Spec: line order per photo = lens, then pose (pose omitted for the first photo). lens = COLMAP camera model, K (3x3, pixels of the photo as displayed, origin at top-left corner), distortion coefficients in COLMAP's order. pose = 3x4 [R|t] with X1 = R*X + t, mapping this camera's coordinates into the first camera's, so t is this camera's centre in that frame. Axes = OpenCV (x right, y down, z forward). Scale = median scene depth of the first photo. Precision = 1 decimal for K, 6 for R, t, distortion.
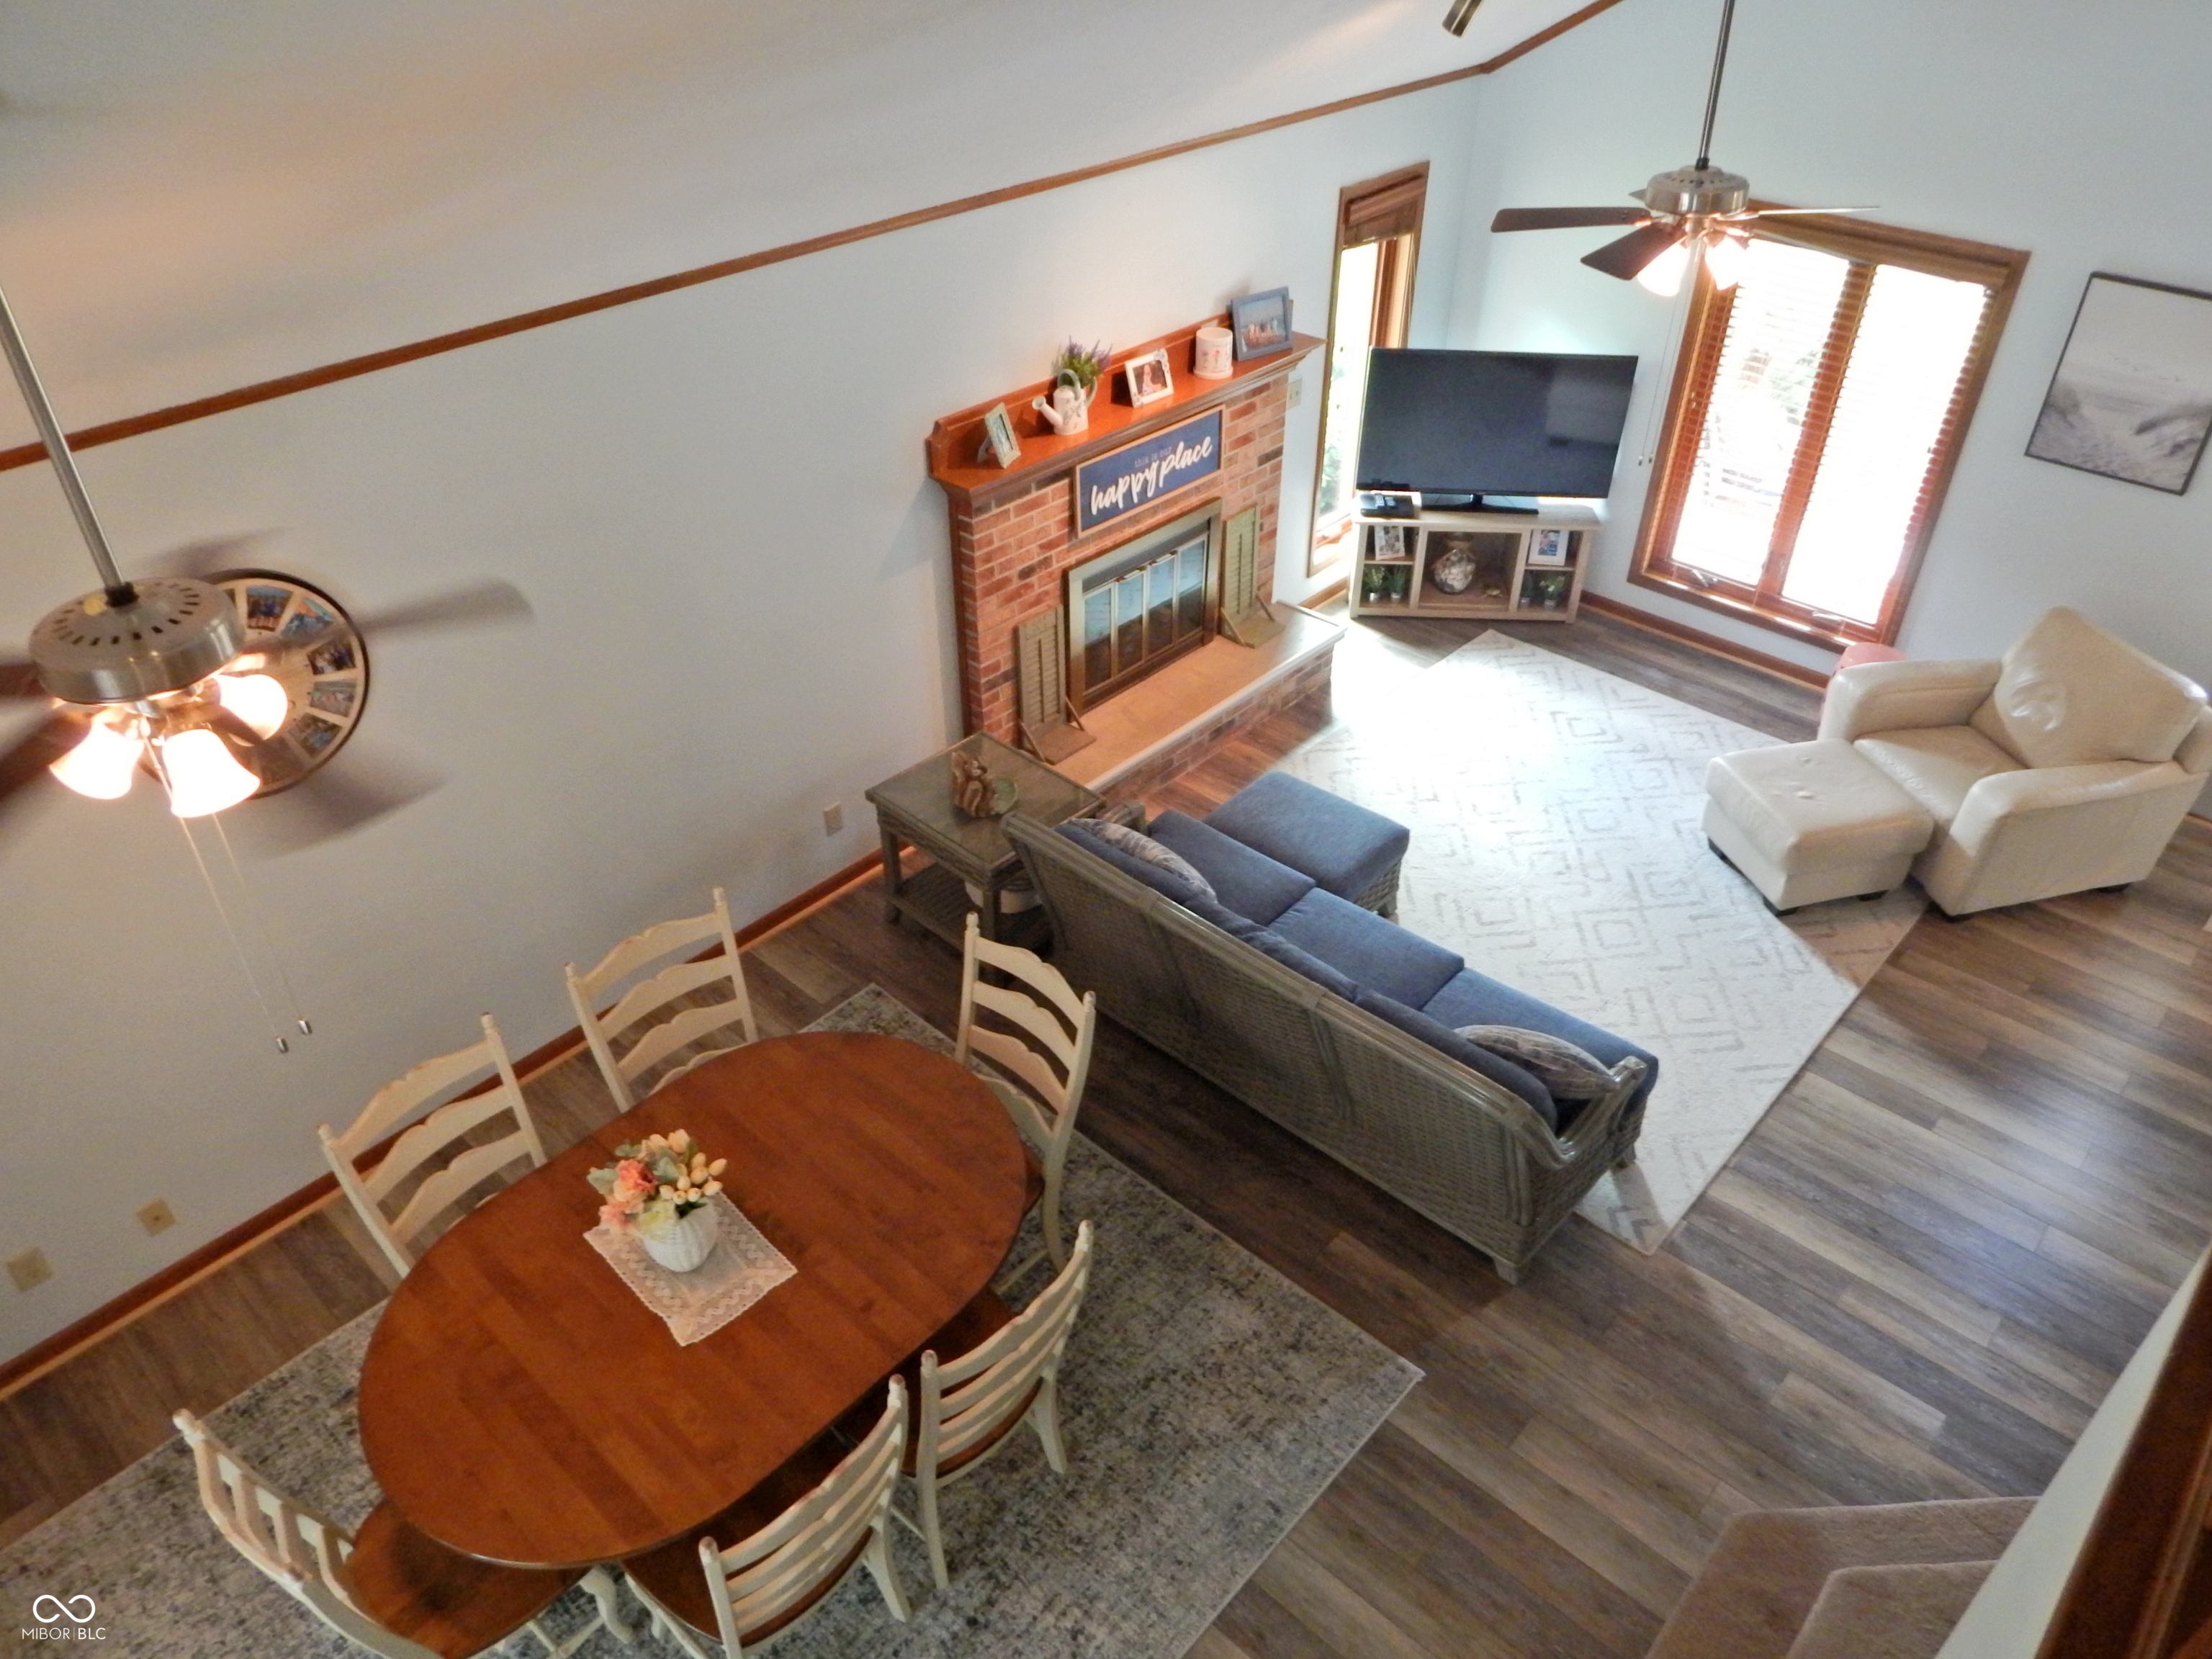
lens RADIAL K [[1534.7, 0, 1111.1], [0, 1534.7, 827.6], [0, 0, 1]] dist [0.007048, -0.005633]
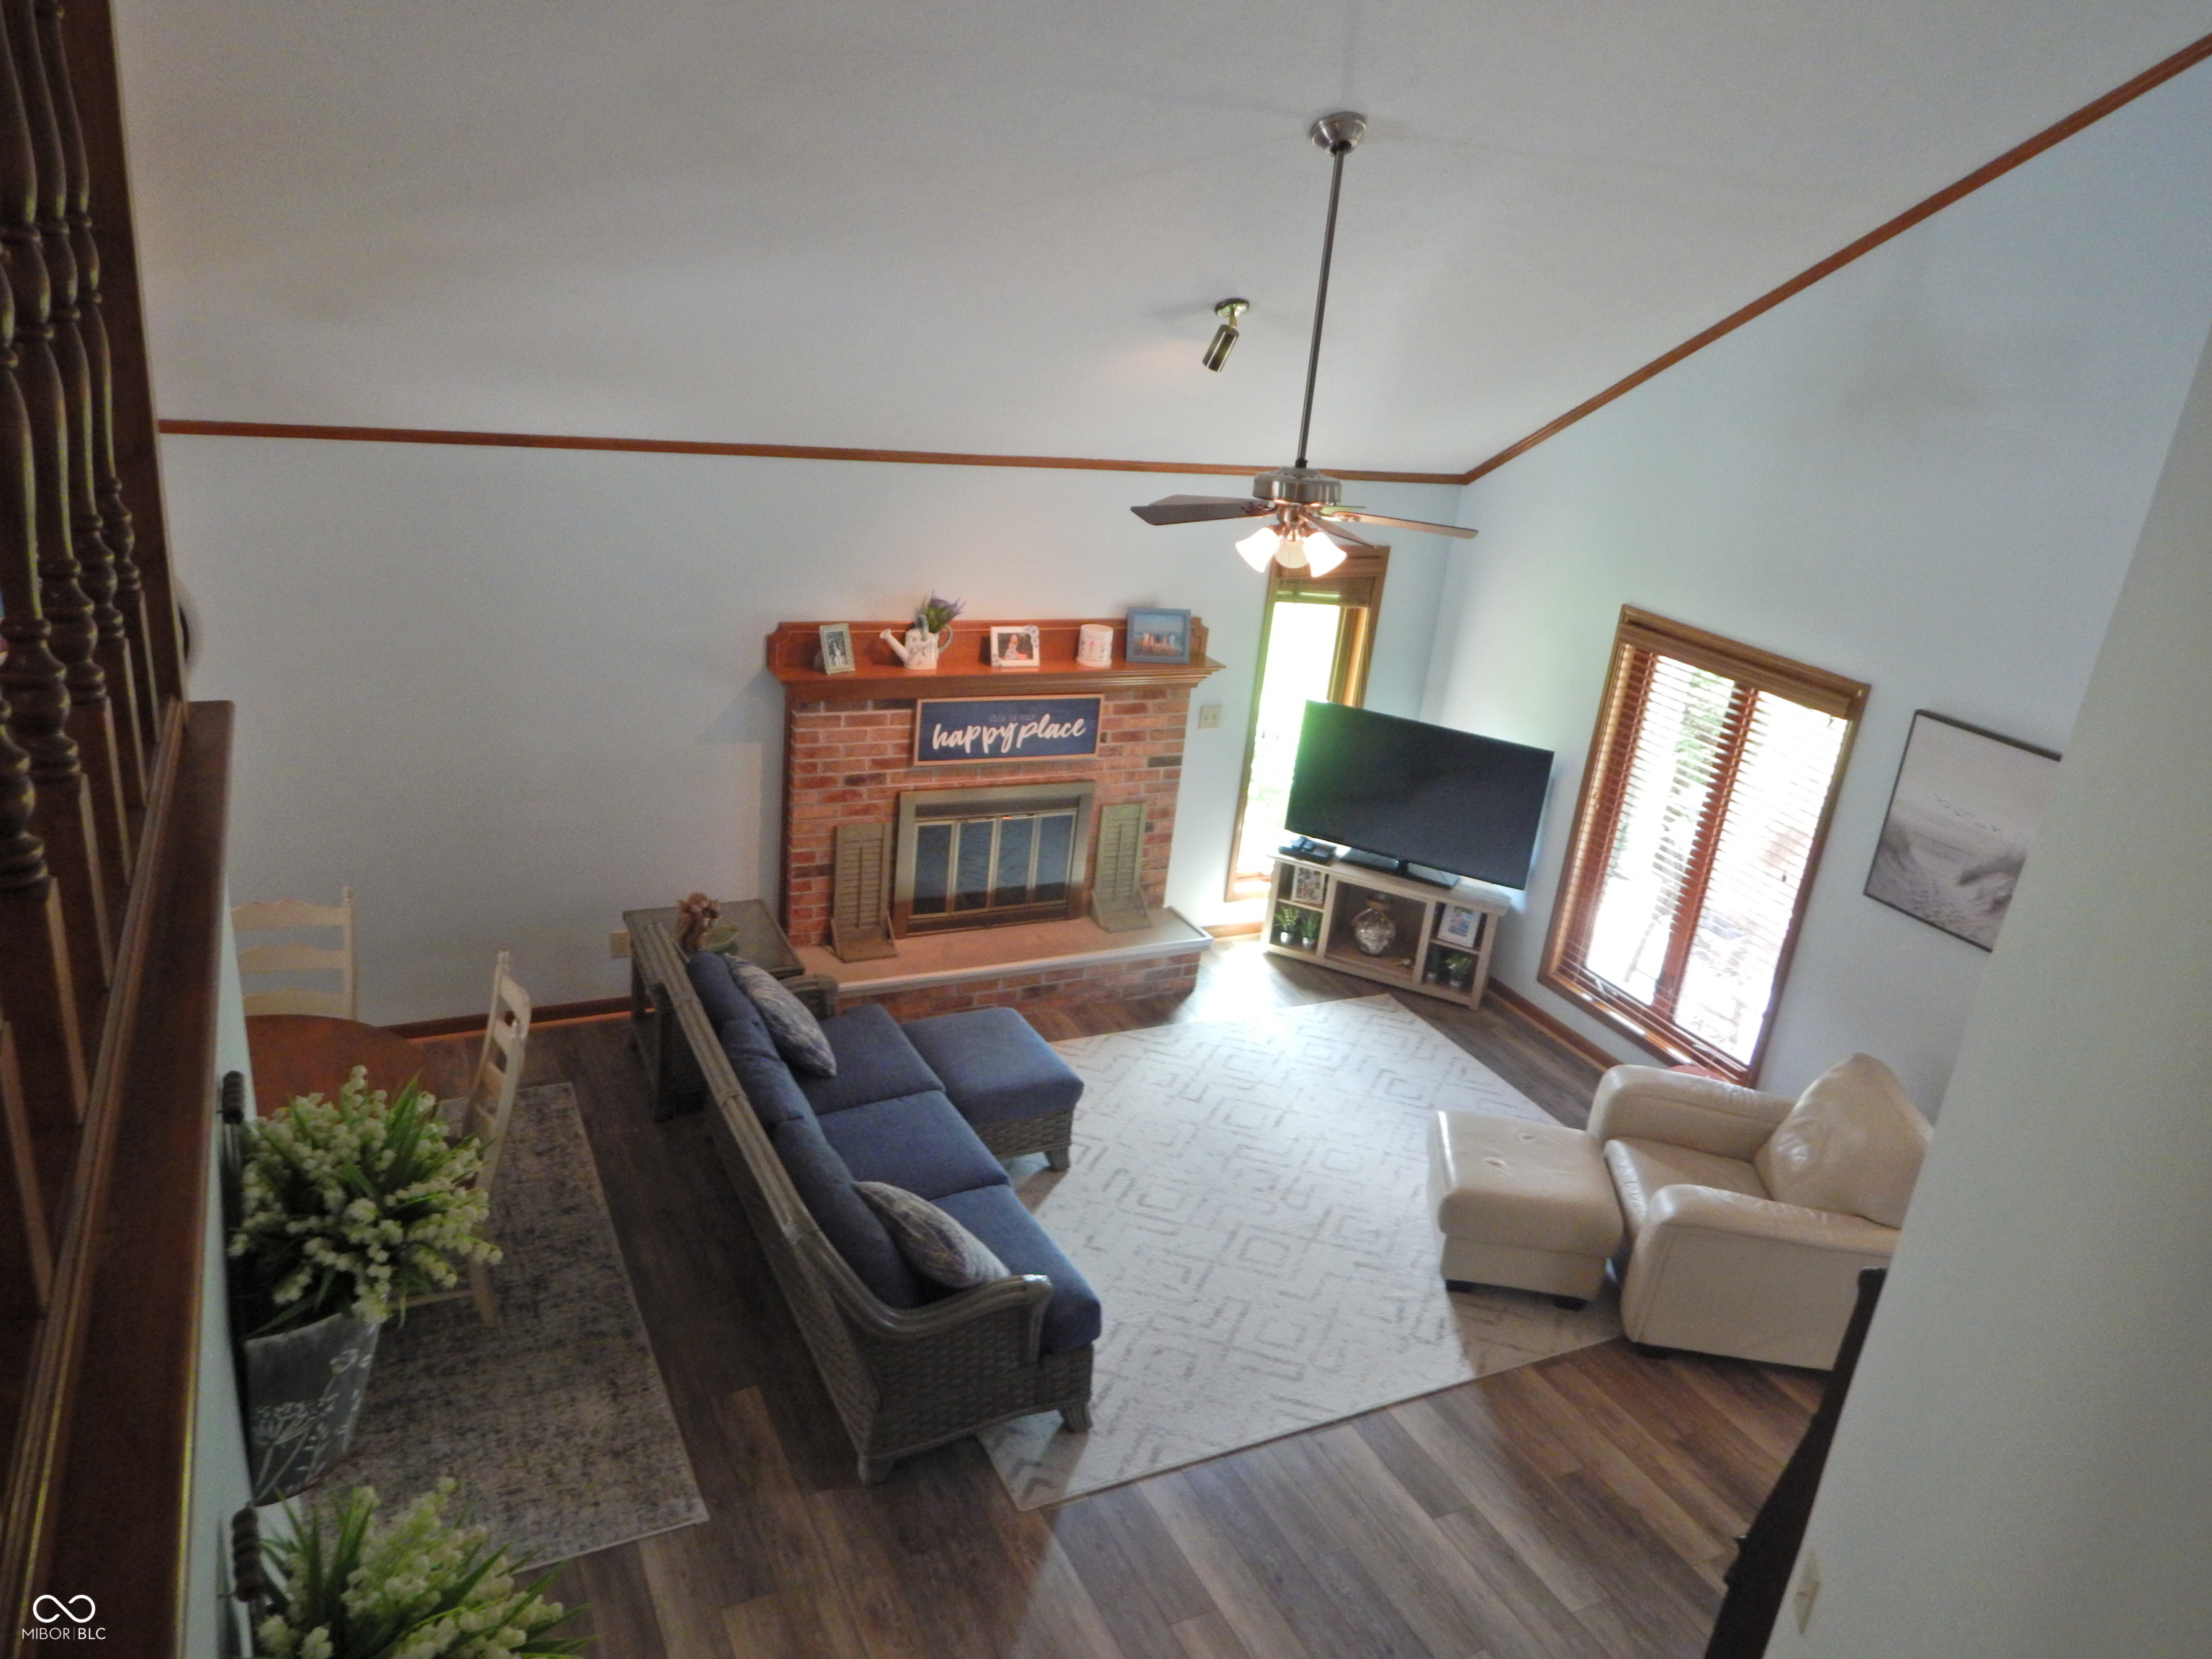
lens RADIAL K [[1534.7, 0, 1099.4], [0, 1534.7, 828.4], [0, 0, 1]] dist [0.007048, -0.005633]
pose [[0.930005, 0.212363, -0.299987, 0.447244], [-0.289964, 0.925467, -0.243788, 0.085019], [0.225856, 0.313709, 0.922266, 0.024022]]
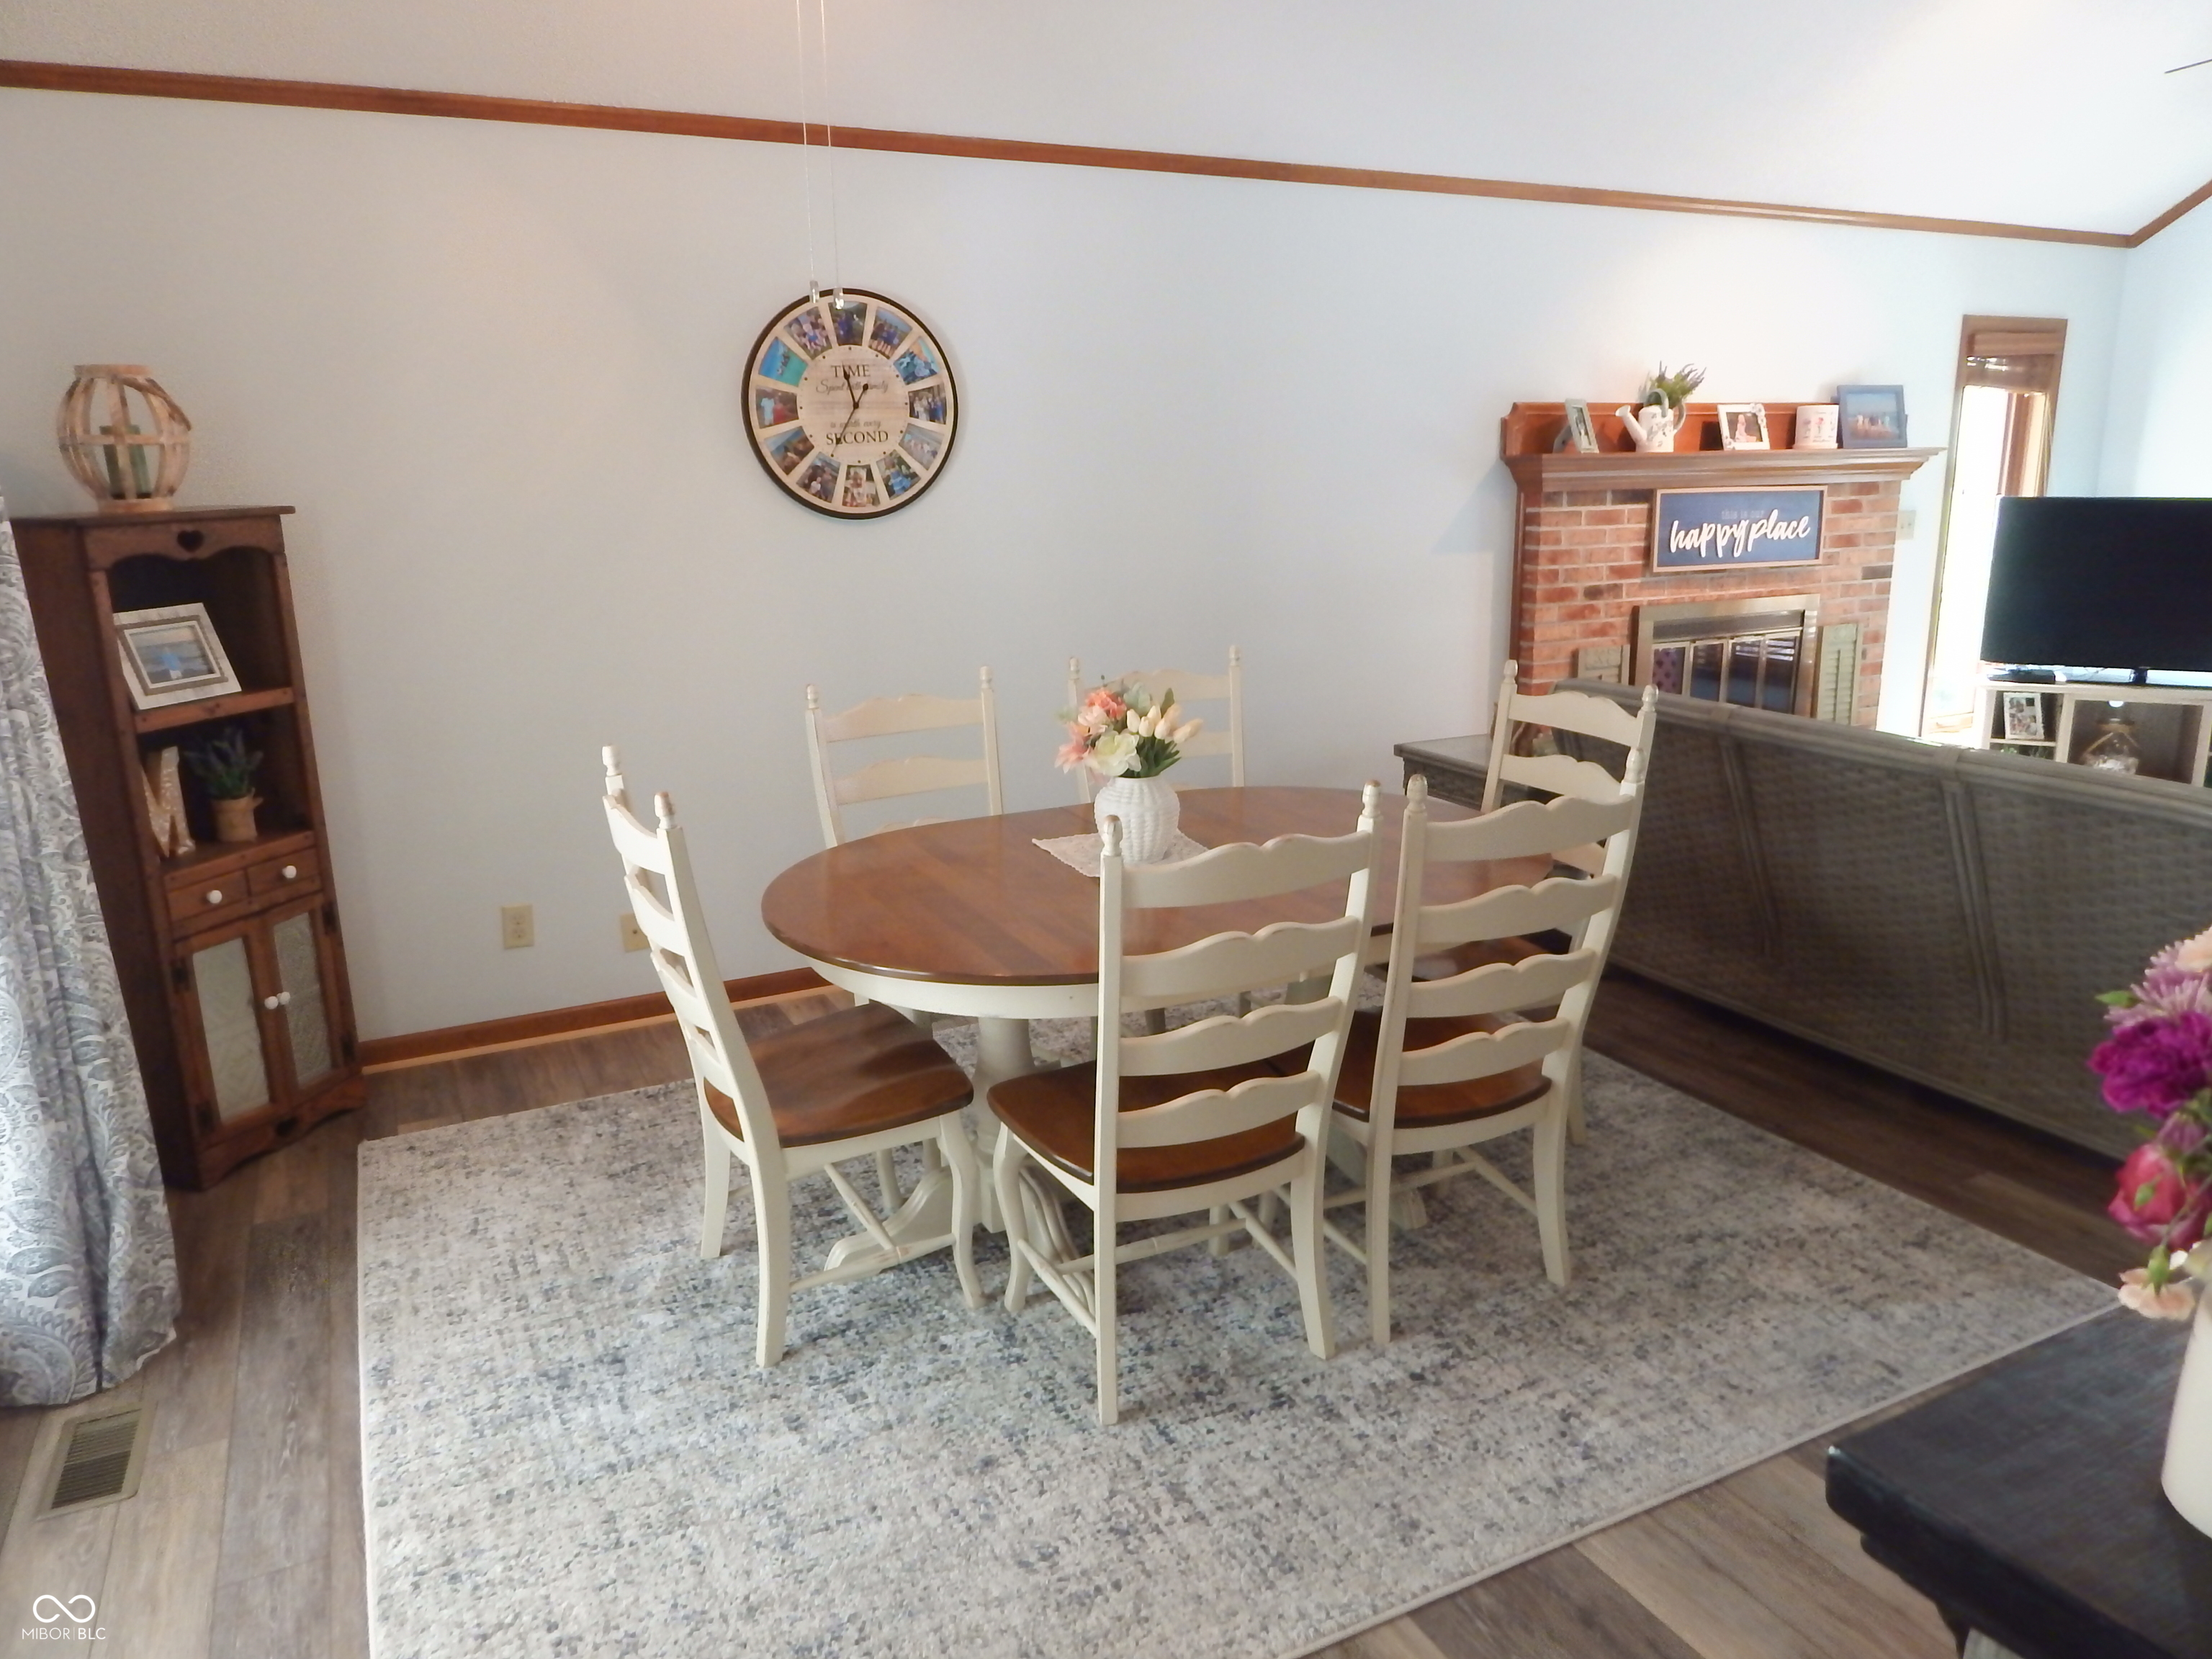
lens RADIAL K [[1534.7, 0, 1116.2], [0, 1534.7, 801.8], [0, 0, 1]] dist [0.007048, -0.005633]
pose [[0.936410, 0.064960, -0.344844, 0.004217], [-0.195549, 0.912585, -0.359096, 0.343668], [0.291372, 0.403695, 0.867256, 0.146894]]
